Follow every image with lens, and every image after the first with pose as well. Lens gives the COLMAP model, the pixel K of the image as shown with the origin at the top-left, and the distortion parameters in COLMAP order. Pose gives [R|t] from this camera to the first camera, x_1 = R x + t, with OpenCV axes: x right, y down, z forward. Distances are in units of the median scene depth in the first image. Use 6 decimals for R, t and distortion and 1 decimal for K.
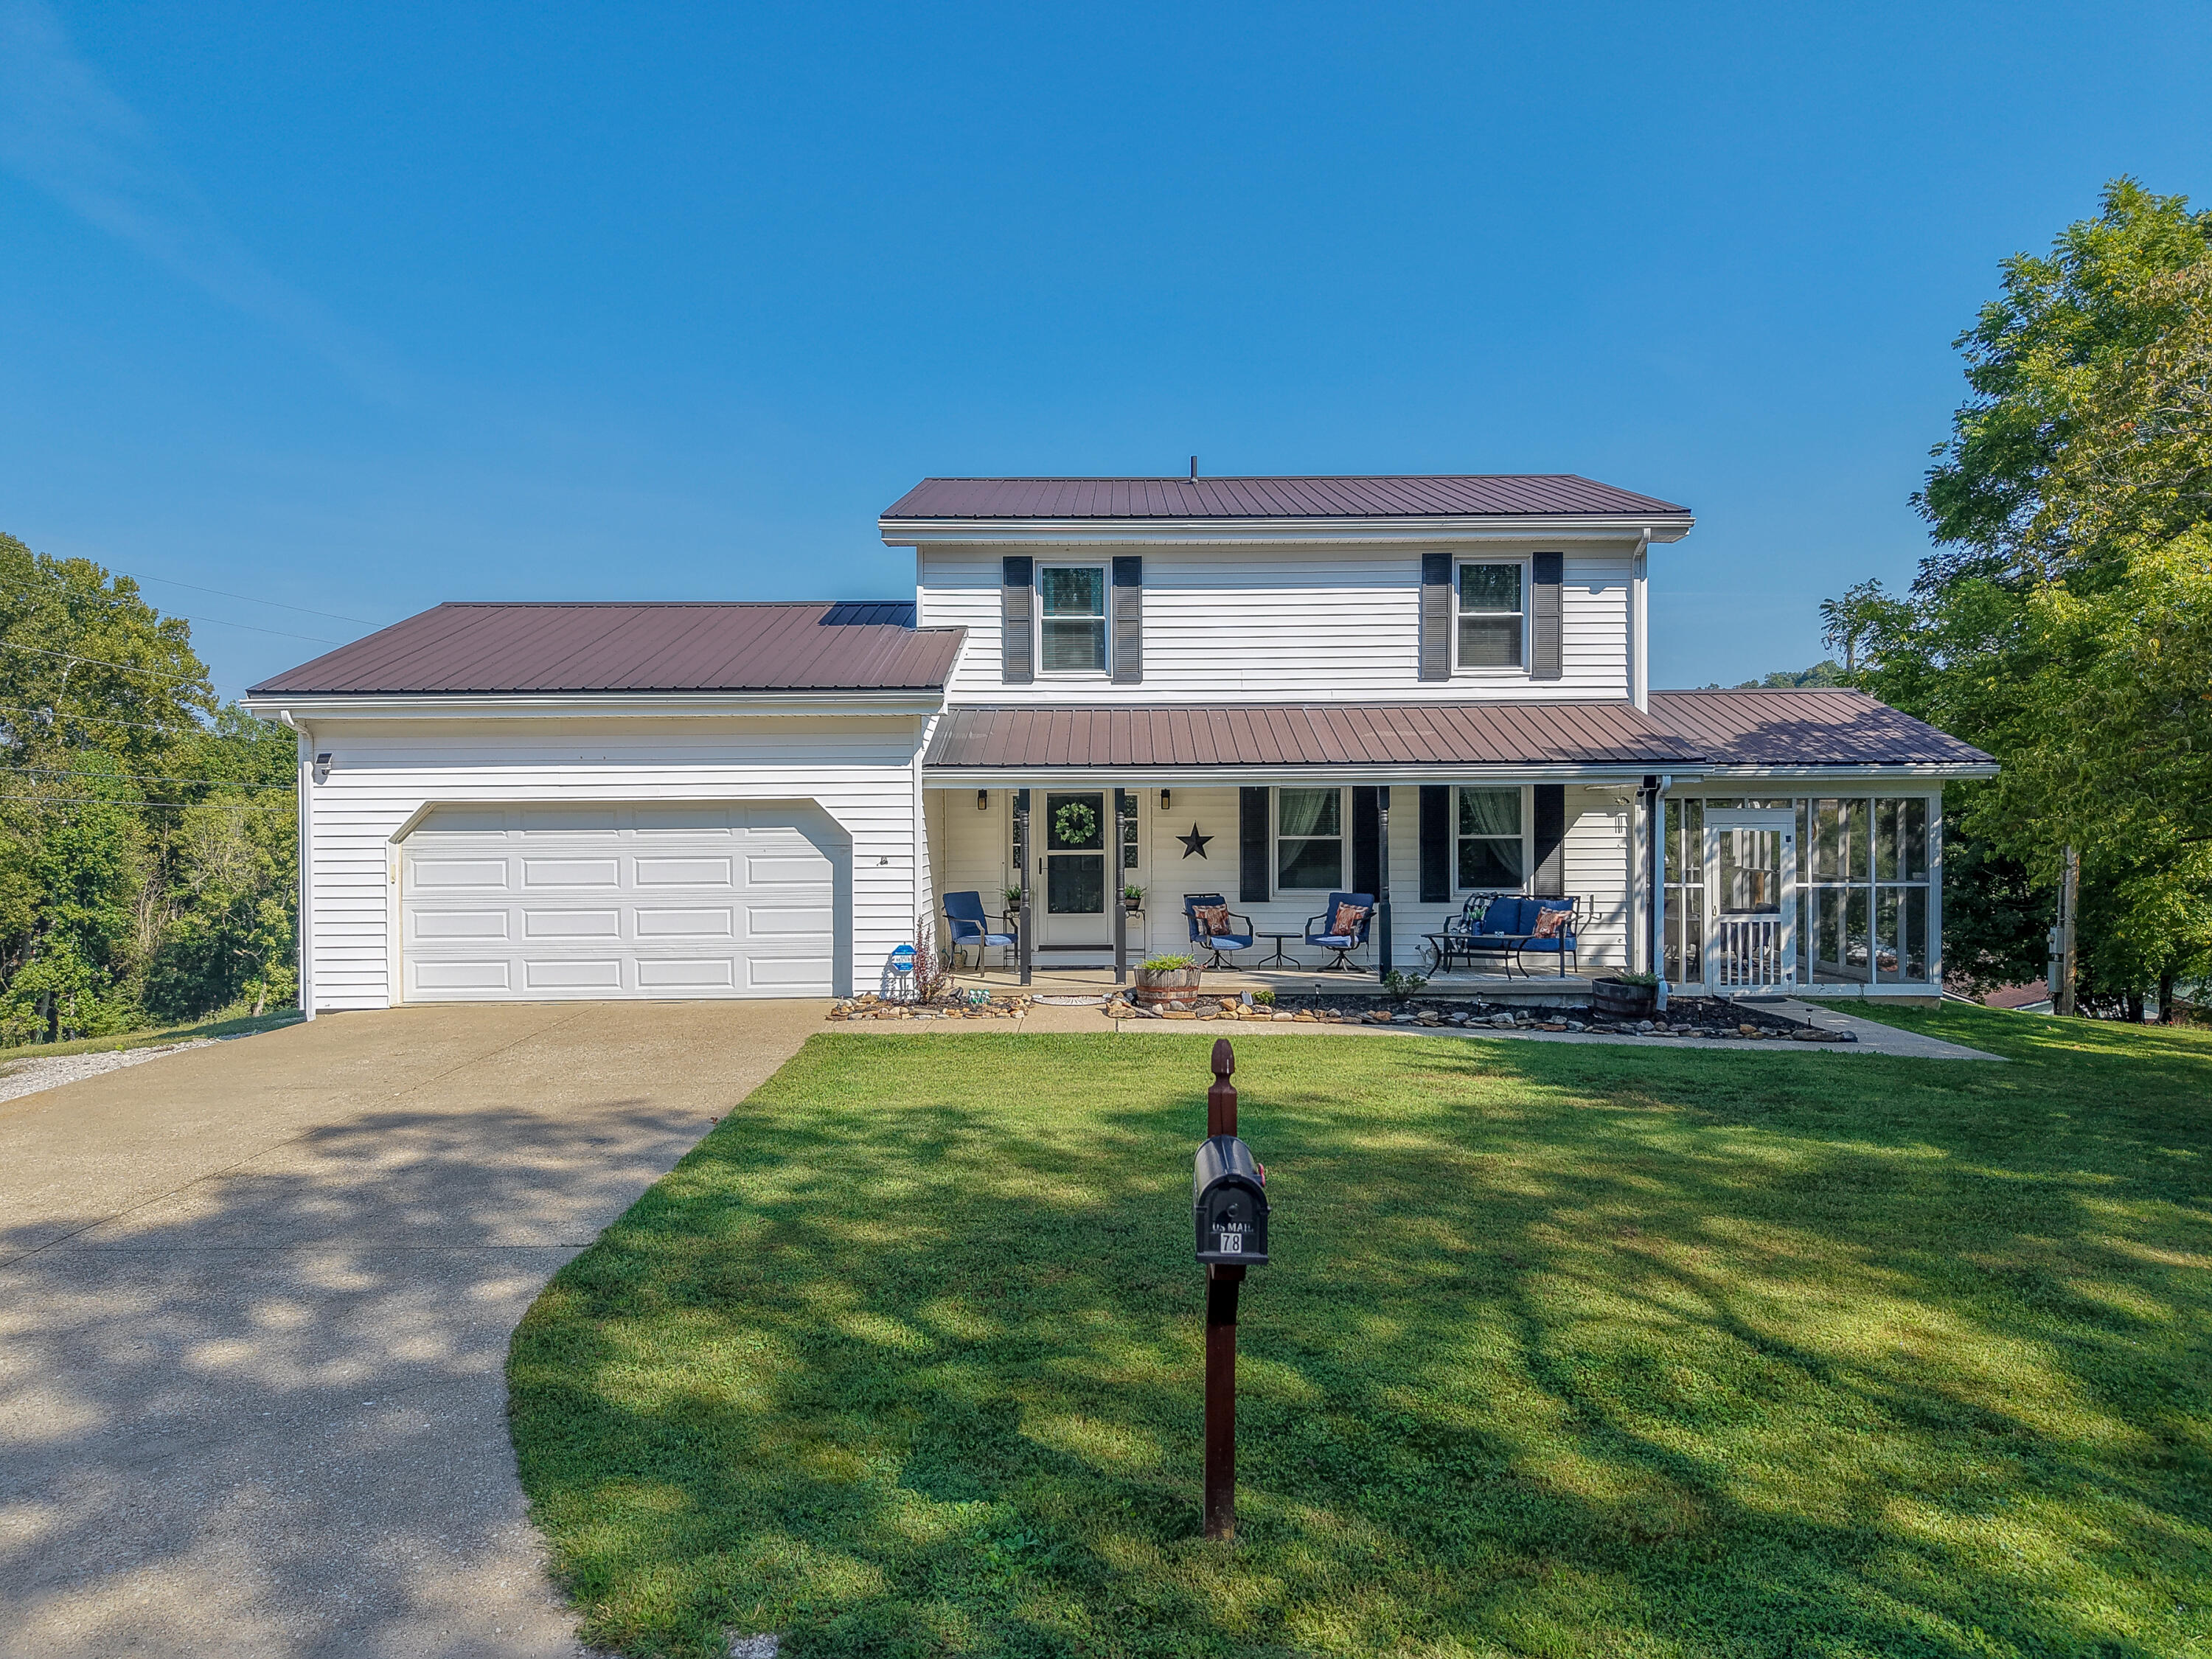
lens RADIAL K [[1499.5, 0, 1097.7], [0, 1499.5, 834.9], [0, 0, 1]] dist [0.024218, -0.022857]
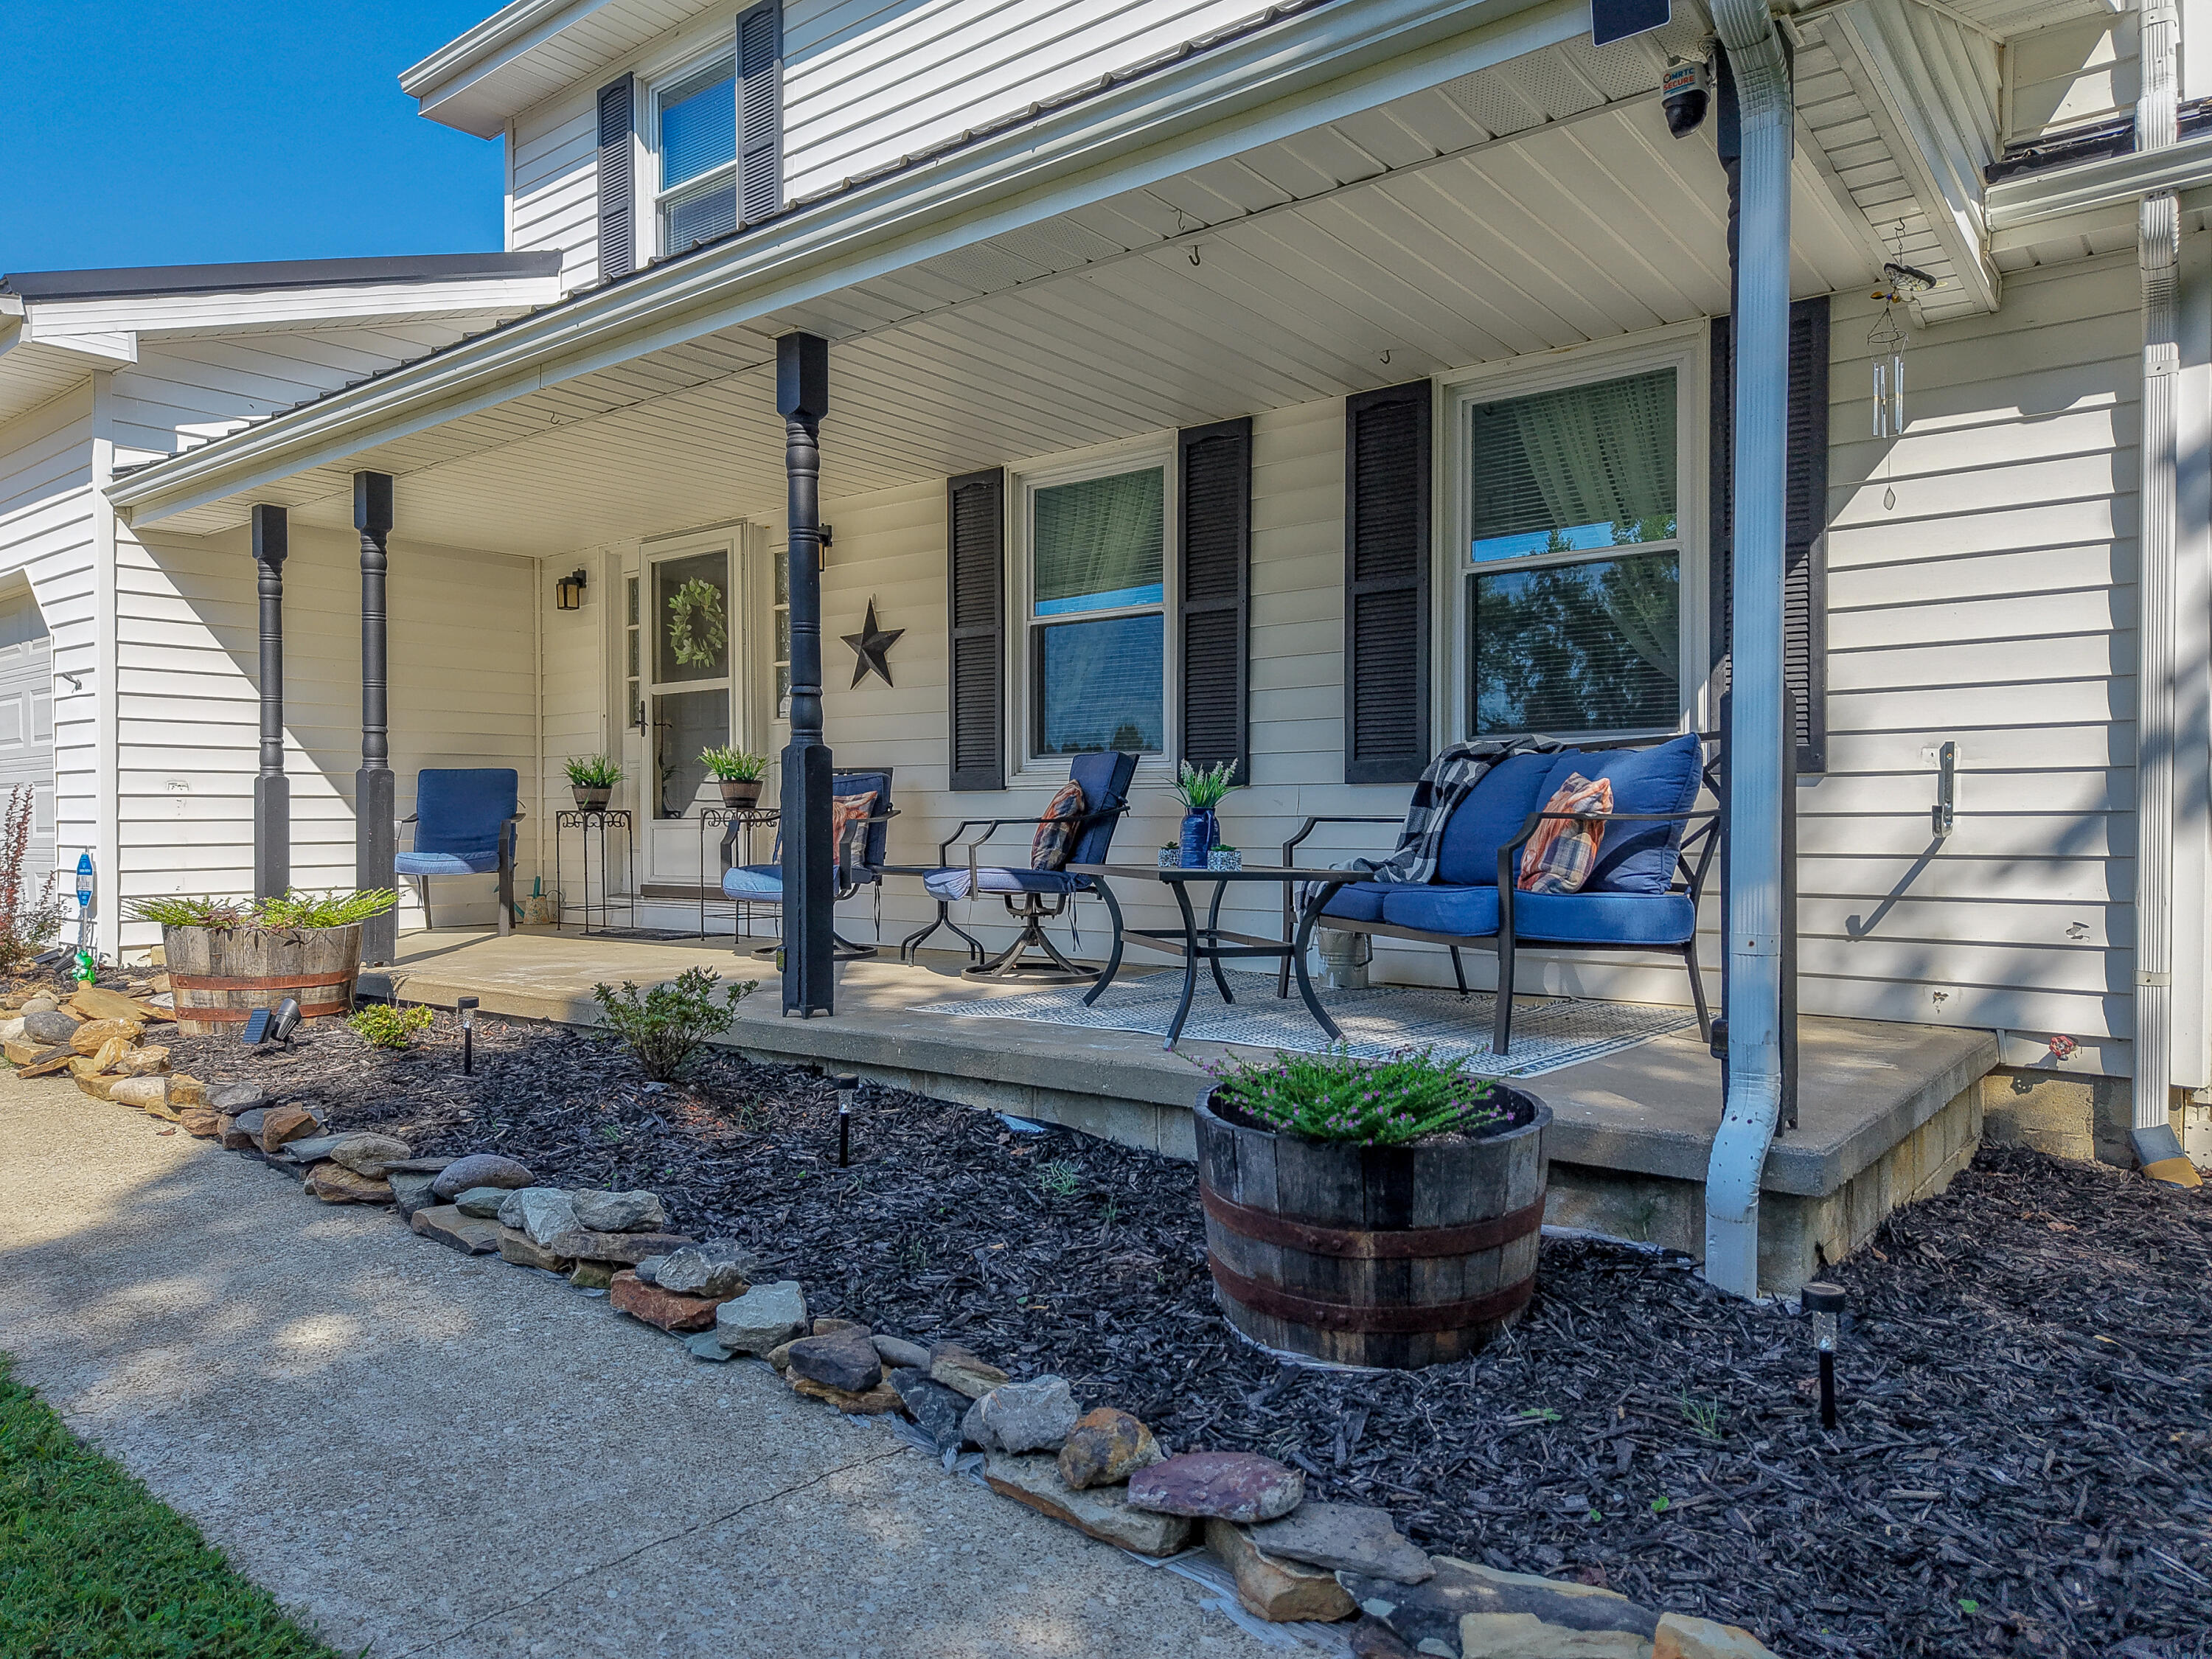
lens RADIAL K [[1499.5, 0, 1105.0], [0, 1499.5, 832.8], [0, 0, 1]] dist [0.024218, -0.022857]
pose [[0.786167, 0.006683, -0.617977, 0.373709], [-0.007874, 0.999969, 0.000798, 0.055833], [0.617963, 0.004239, 0.786195, 0.715959]]
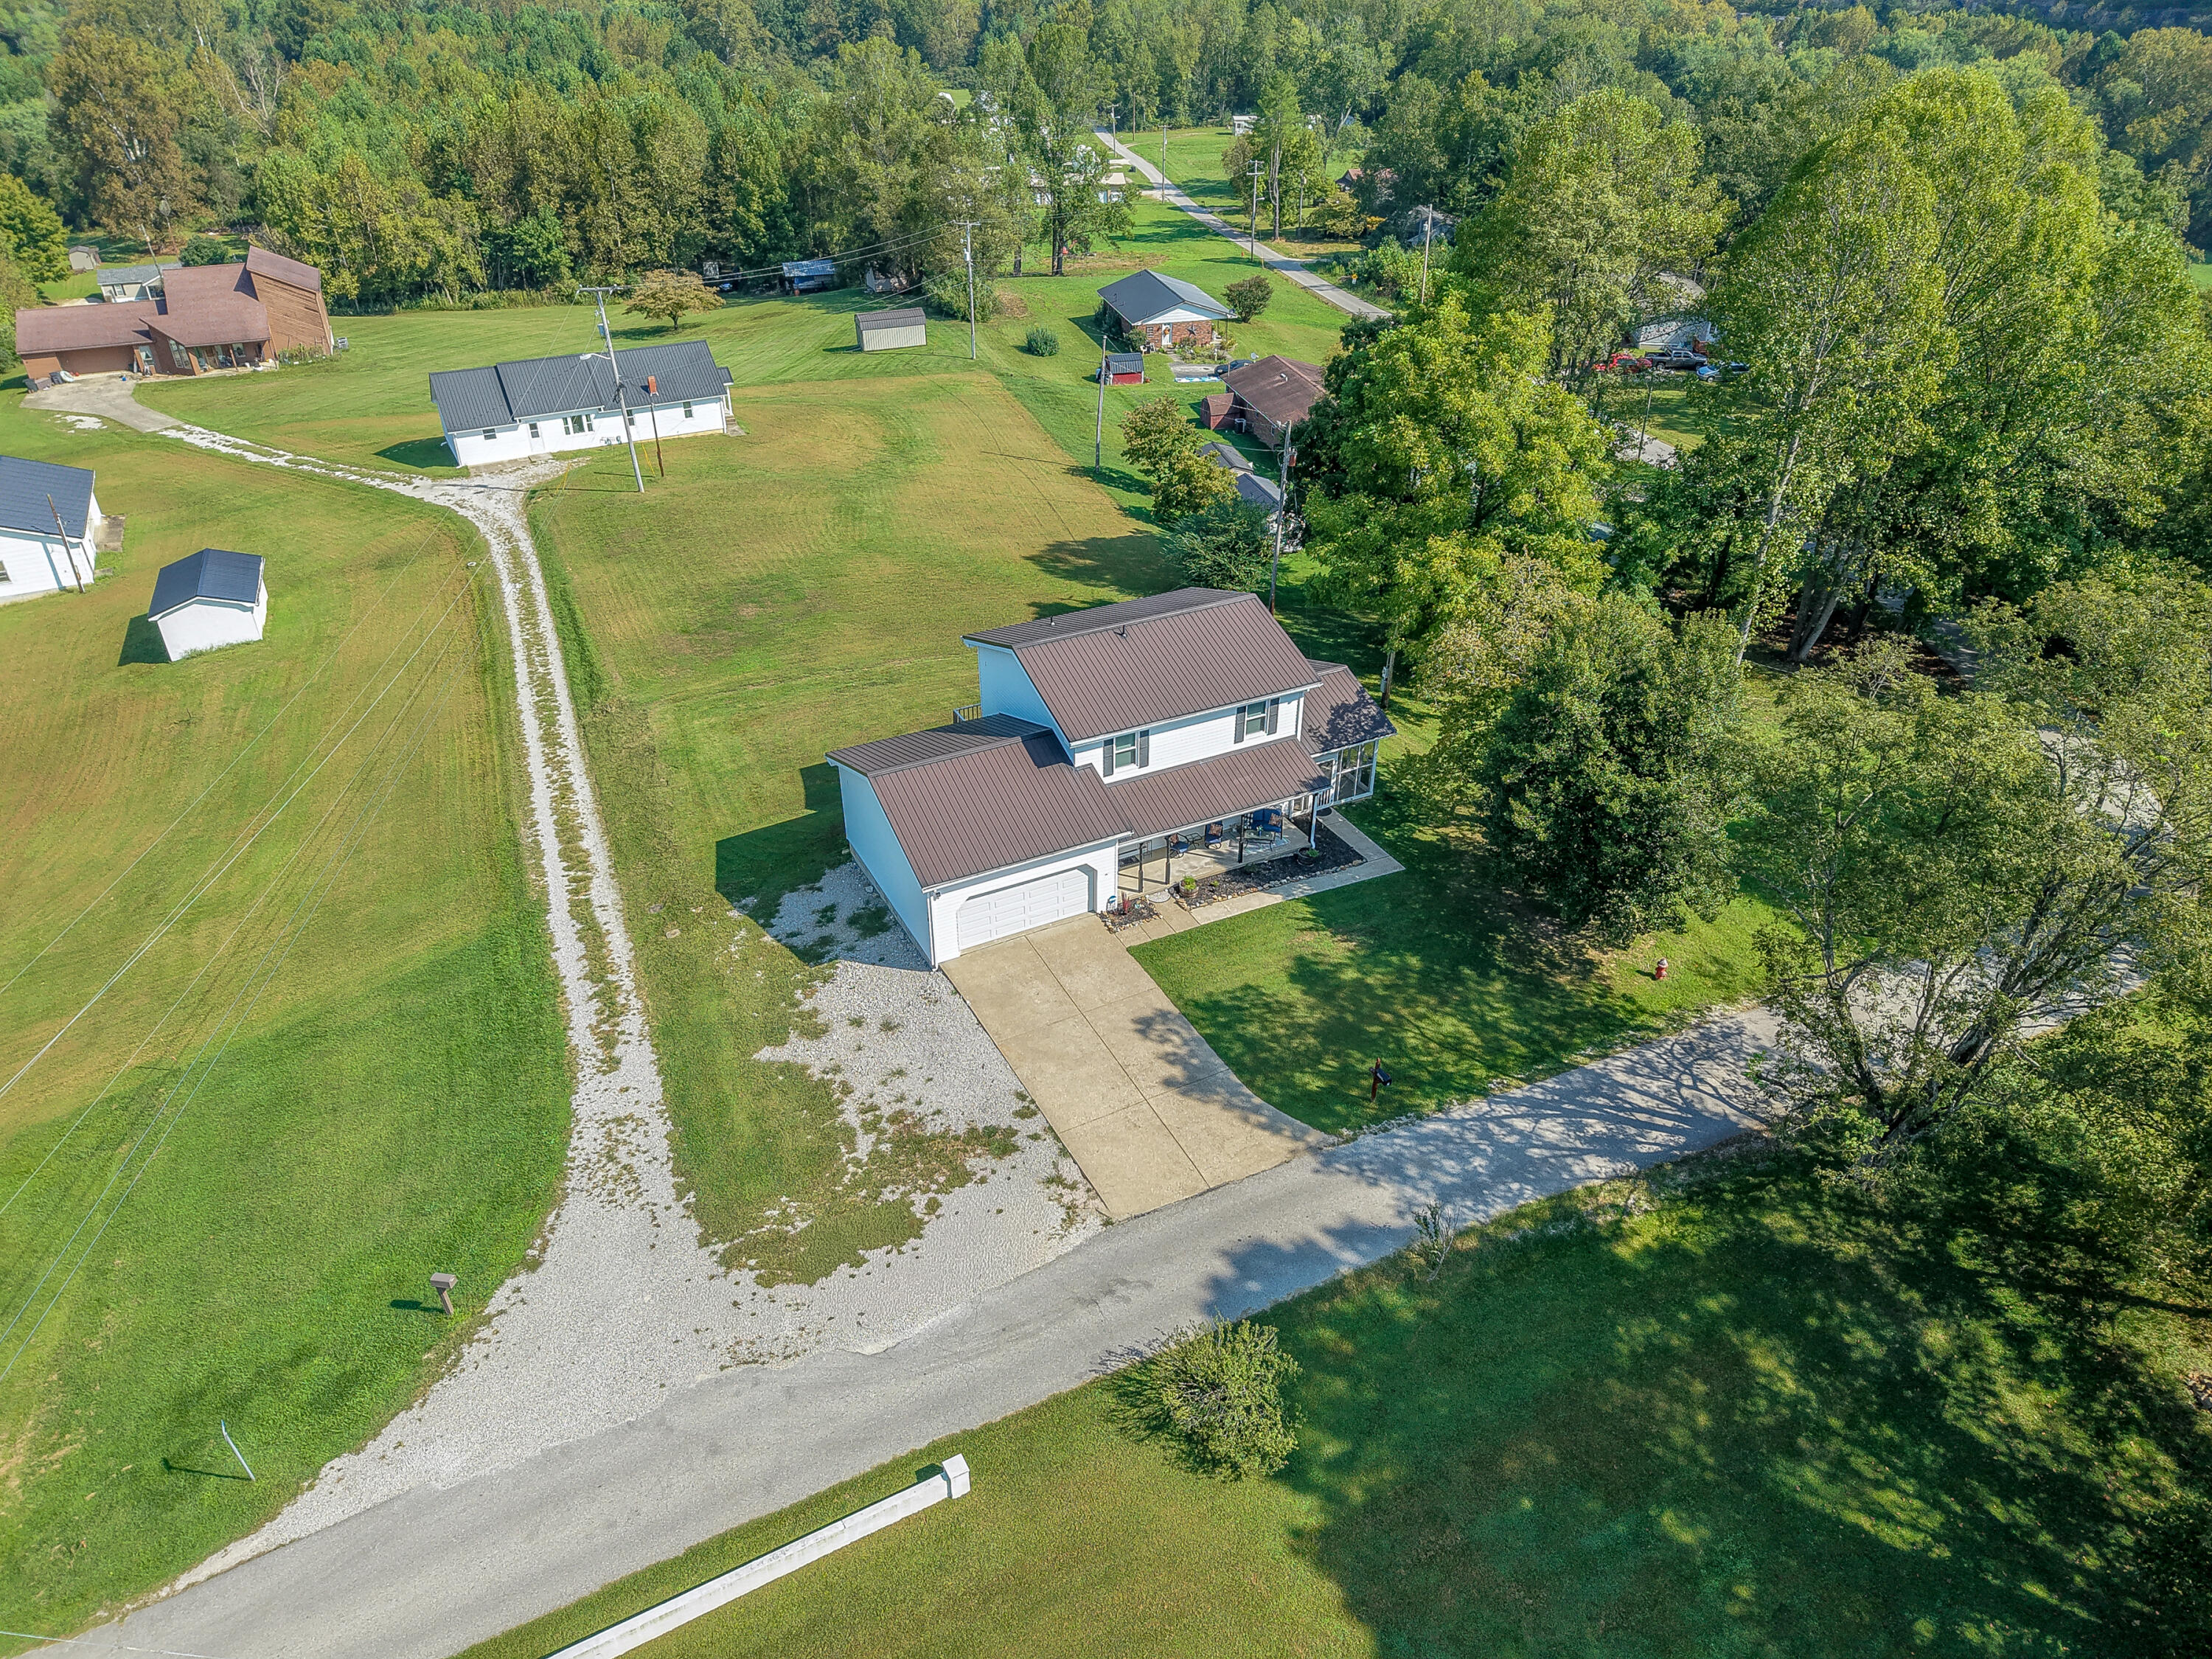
lens RADIAL K [[1499.5, 0, 1106.3], [0, 1499.5, 812.5], [0, 0, 1]] dist [0.024218, -0.022857]
pose [[0.882254, -0.247291, 0.400593, -1.176732], [0.004597, 0.855410, 0.517931, -1.468398], [-0.470751, -0.455105, 0.755826, -1.101345]]
